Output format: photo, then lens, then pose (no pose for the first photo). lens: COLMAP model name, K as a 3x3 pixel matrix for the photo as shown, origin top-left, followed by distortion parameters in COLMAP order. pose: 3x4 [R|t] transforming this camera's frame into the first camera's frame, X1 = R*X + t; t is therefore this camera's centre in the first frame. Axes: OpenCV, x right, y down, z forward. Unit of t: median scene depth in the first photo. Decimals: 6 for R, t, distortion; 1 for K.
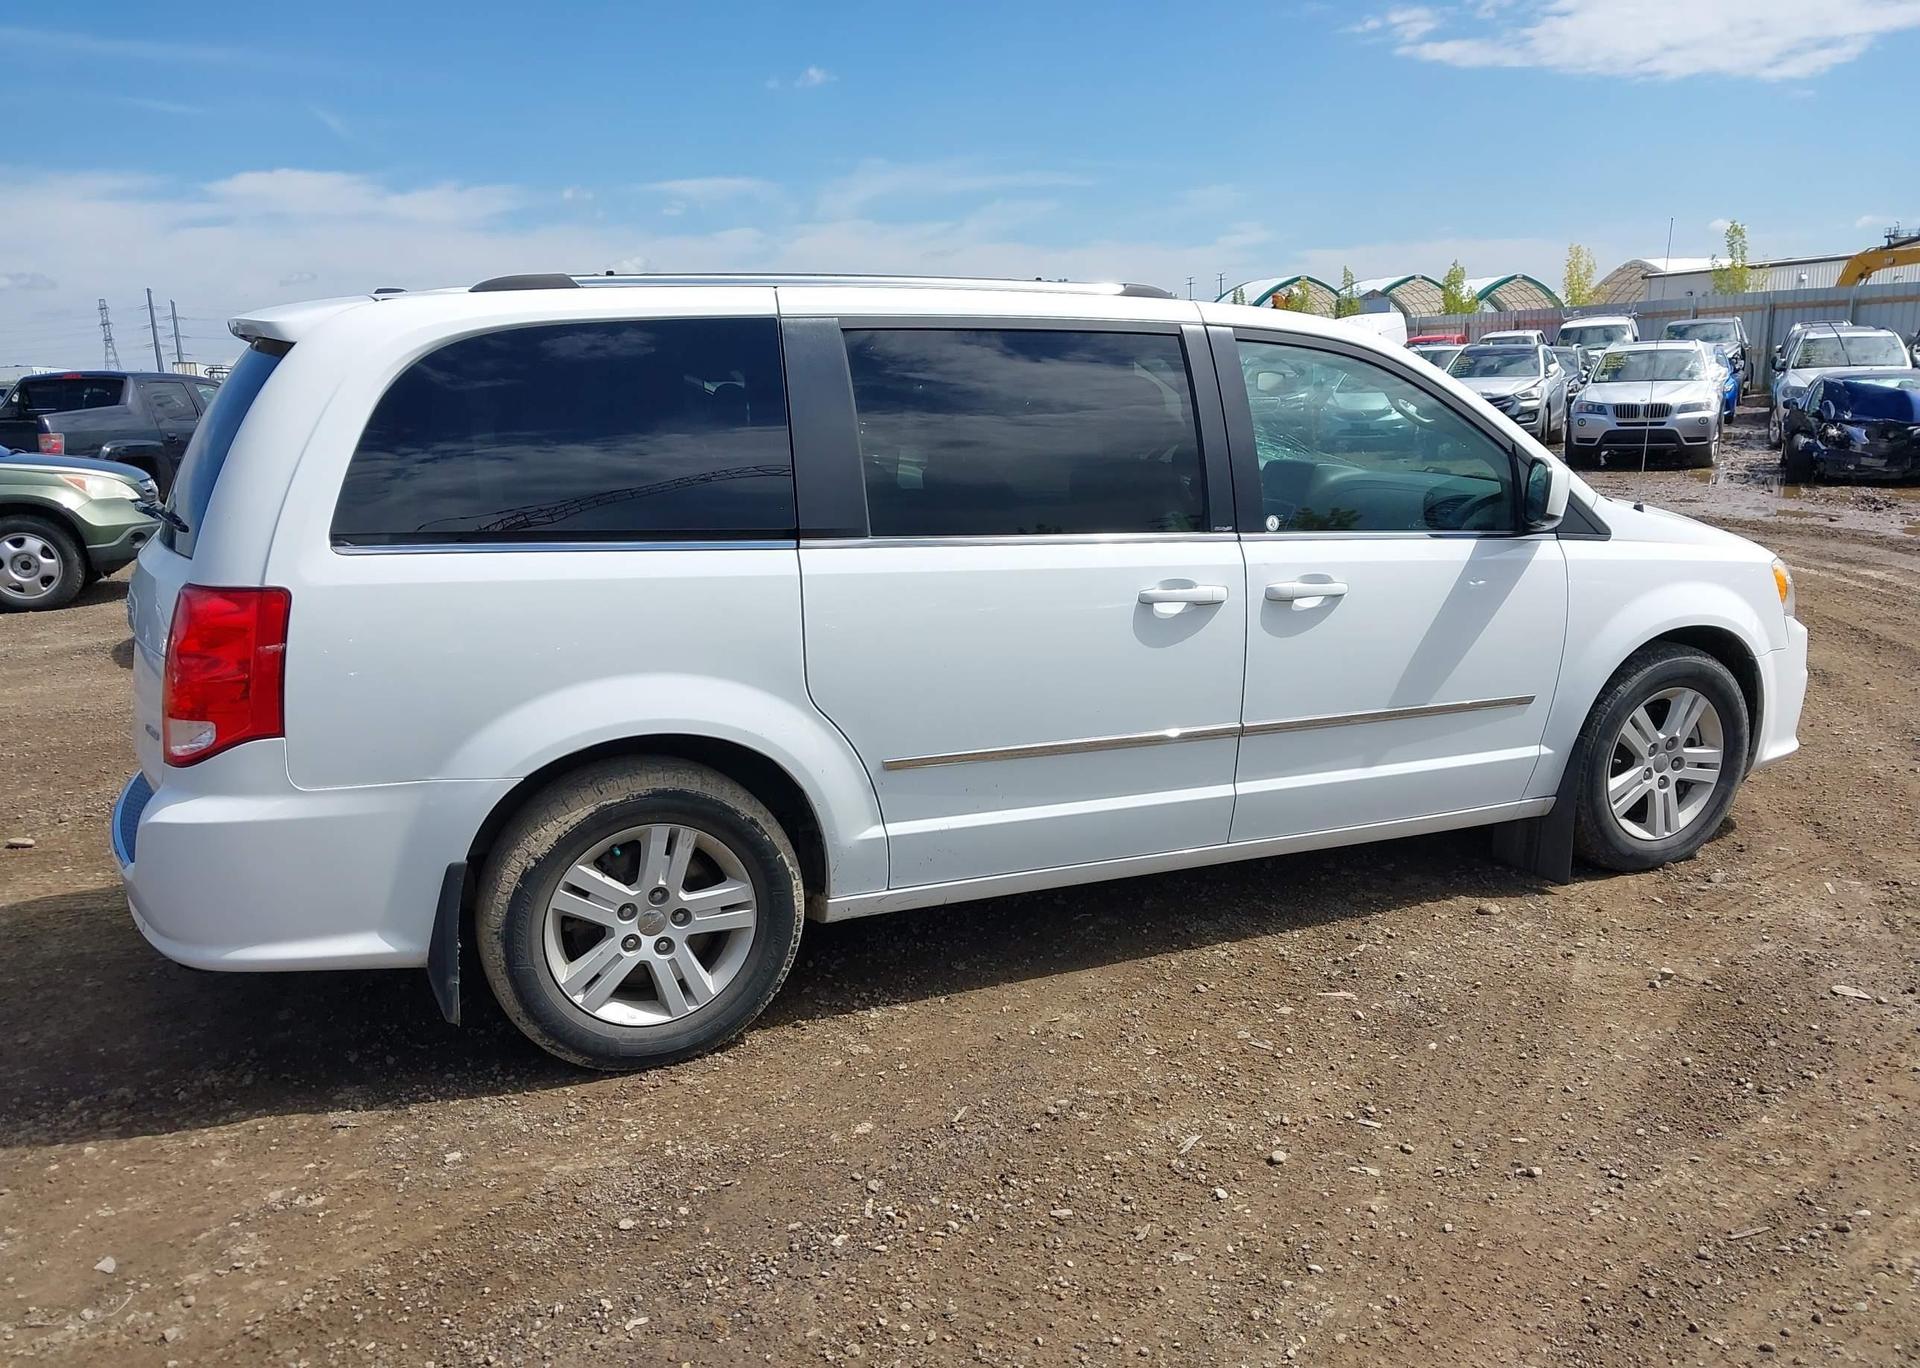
lens RADIAL K [[1534.9, 0, 963.9], [0, 1534.9, 693.8], [0, 0, 1]] dist [0.027139, -0.030087]
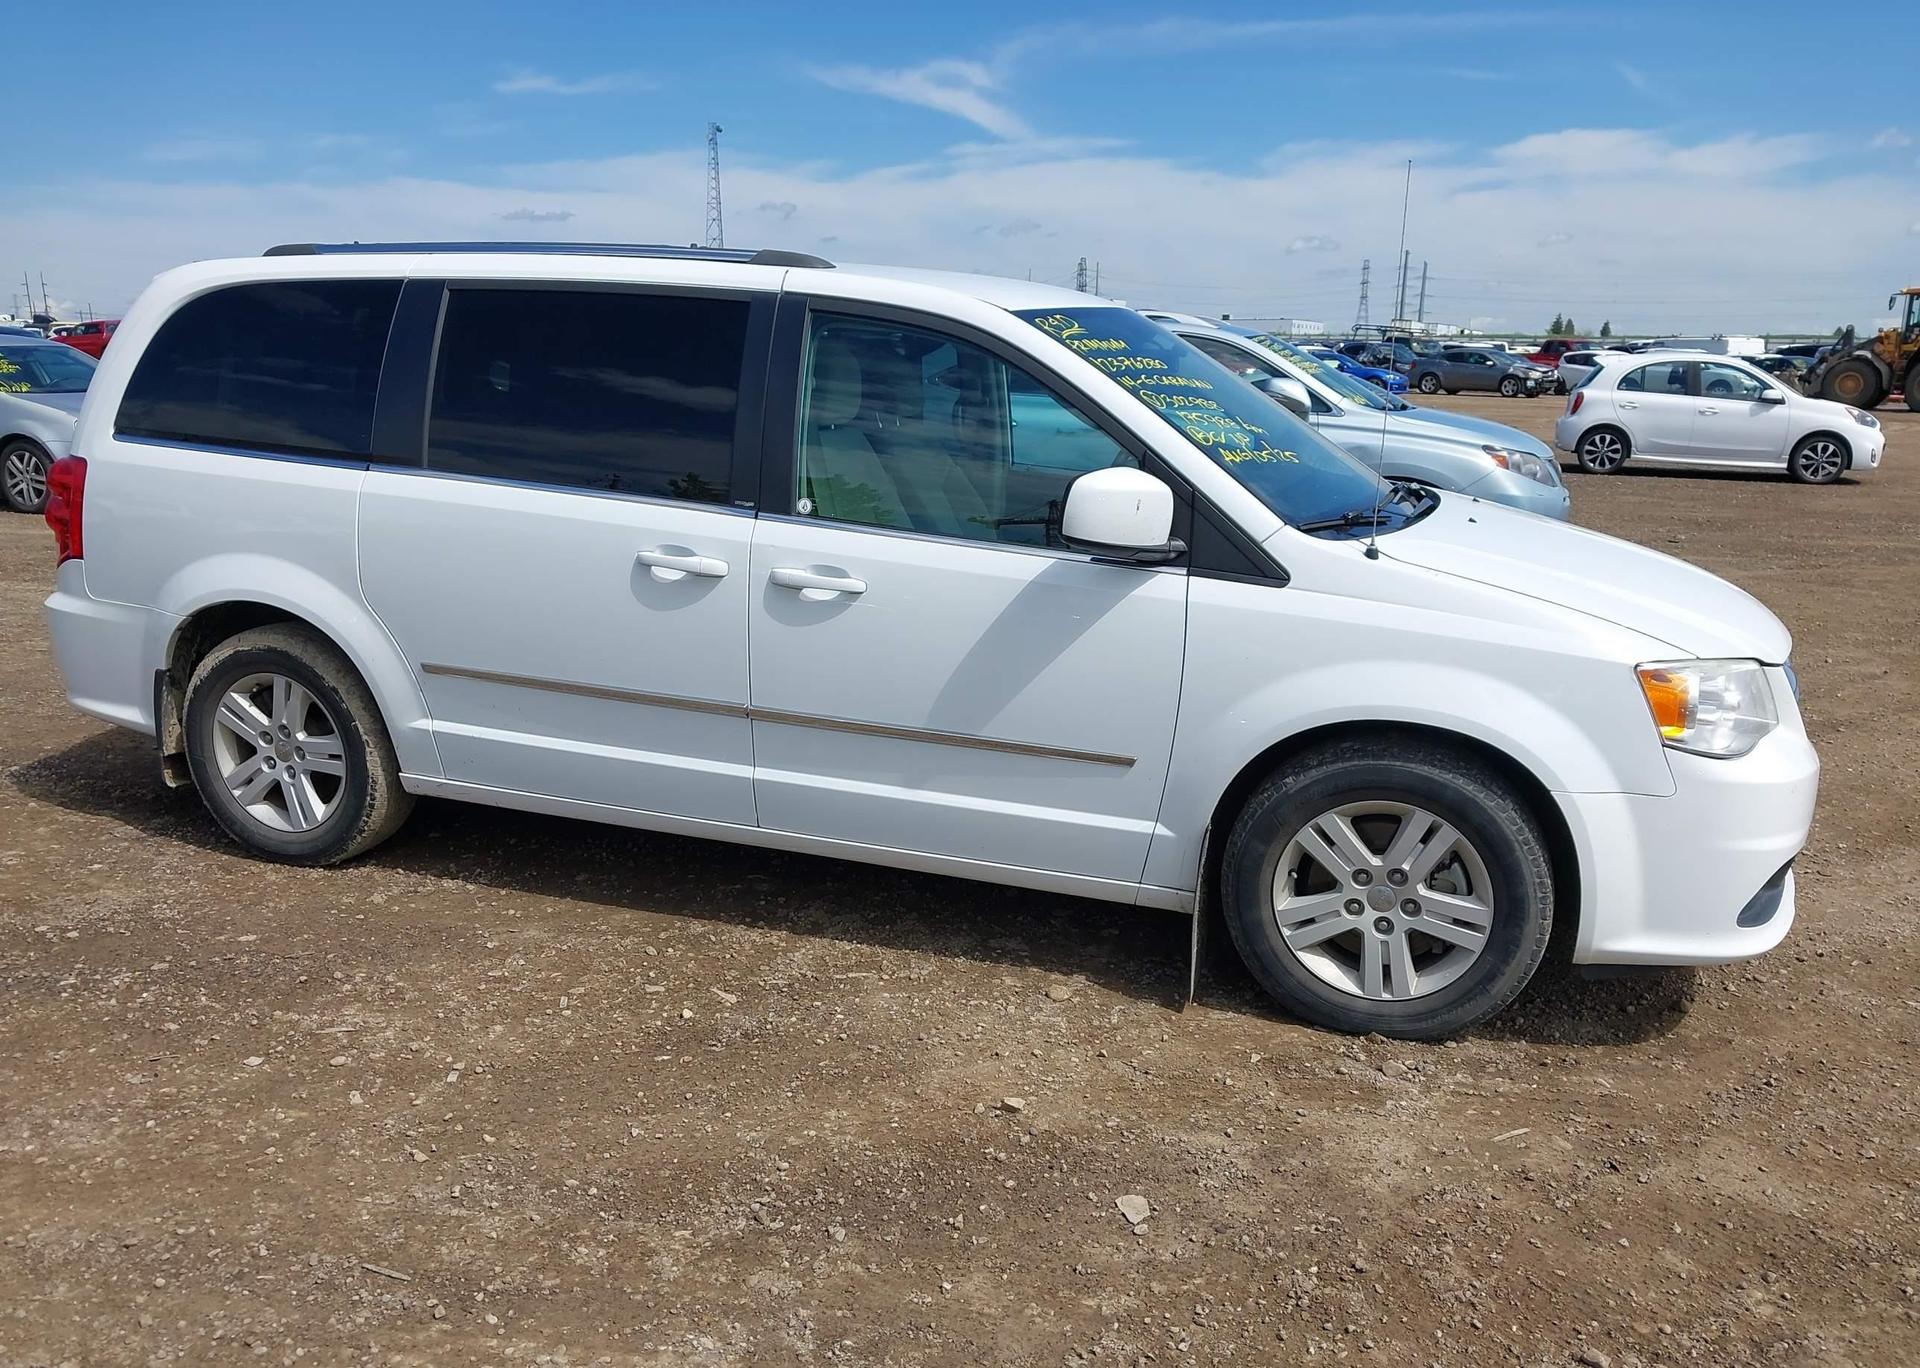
lens RADIAL K [[1534.9, 0, 973.0], [0, 1534.9, 695.7], [0, 0, 1]] dist [0.027139, -0.030087]
pose [[0.729800, 0.191478, -0.656299, 0.945252], [-0.174967, 0.980318, 0.091450, -0.103275], [0.660893, 0.048090, 0.748938, 0.371672]]
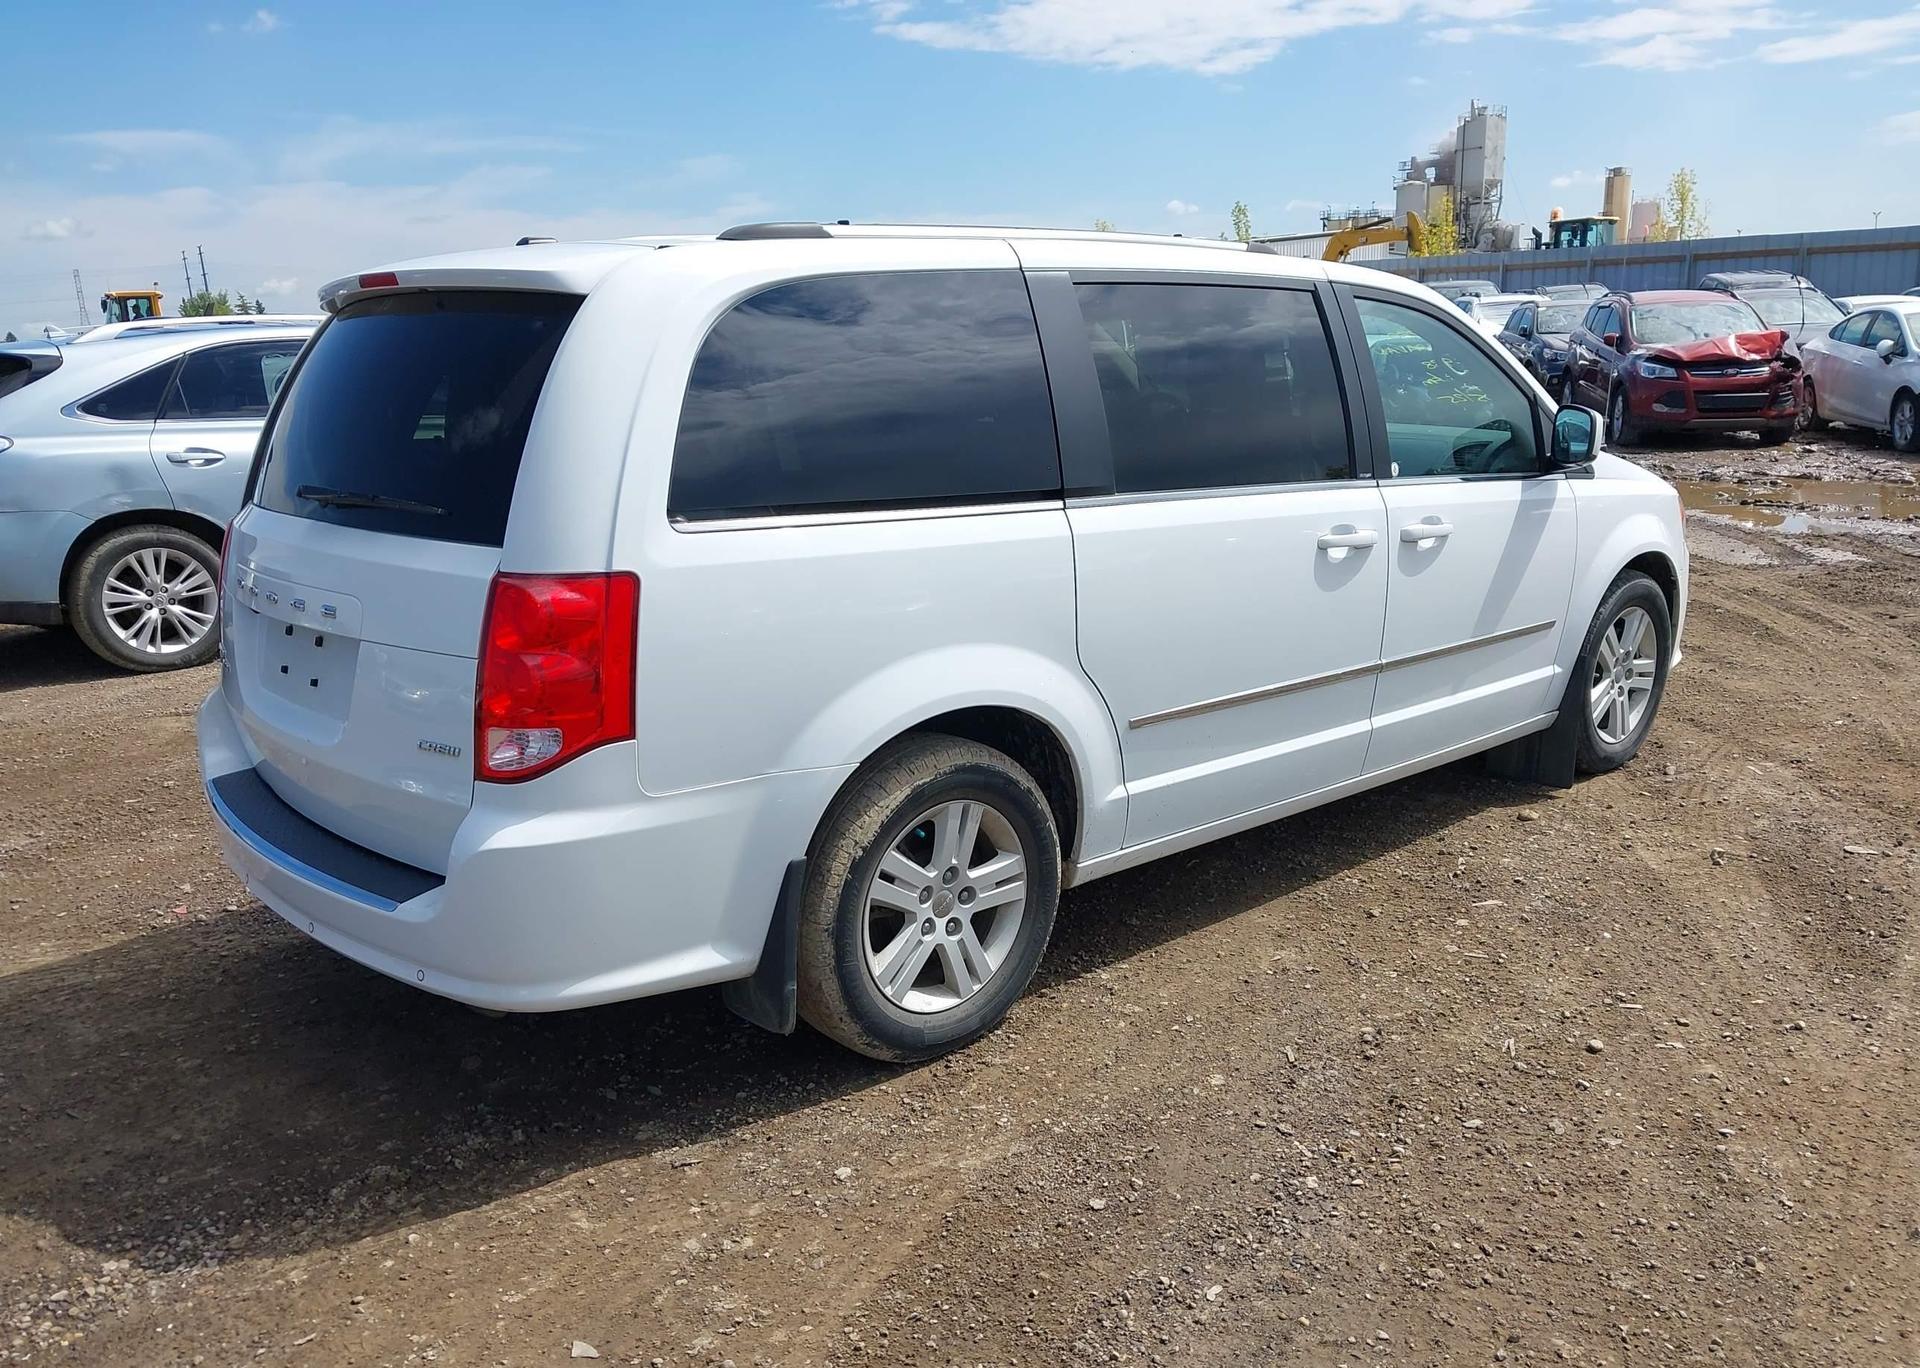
lens RADIAL K [[1534.9, 0, 967.7], [0, 1534.9, 701.4], [0, 0, 1]] dist [0.027139, -0.030087]
pose [[0.951886, -0.076682, 0.296705, -0.415611], [0.070304, 0.997008, 0.032124, -0.006606], [-0.298280, -0.009719, 0.954429, 0.073425]]
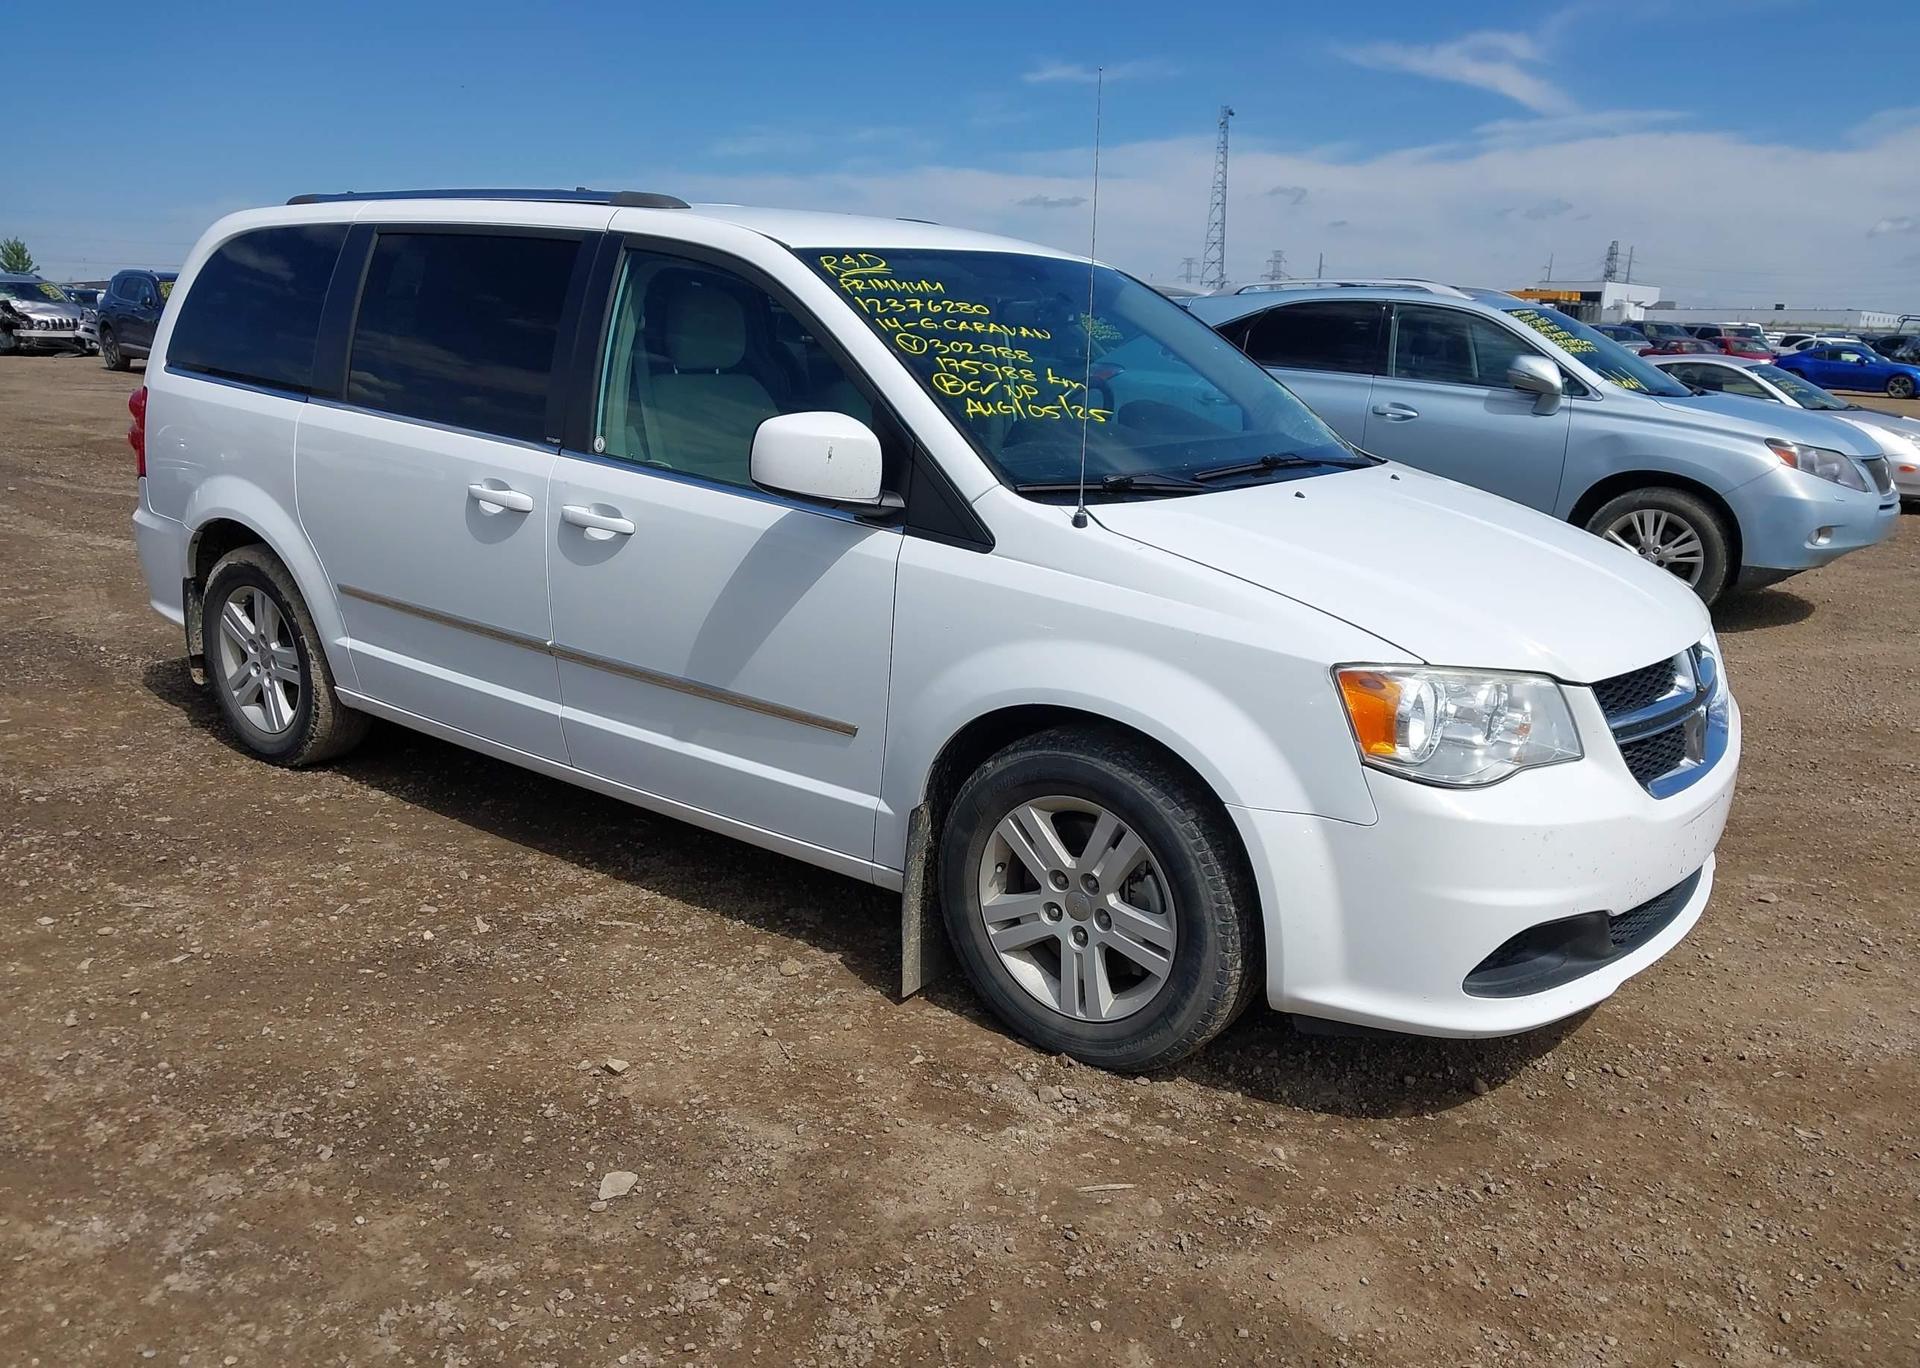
lens RADIAL K [[1534.9, 0, 984.6], [0, 1534.9, 708.5], [0, 0, 1]] dist [0.027139, -0.030087]
pose [[0.485292, 0.256969, -0.835738, 1.174402], [-0.221556, 0.960782, 0.166765, -0.169412], [0.845816, 0.104233, 0.523193, 0.739020]]
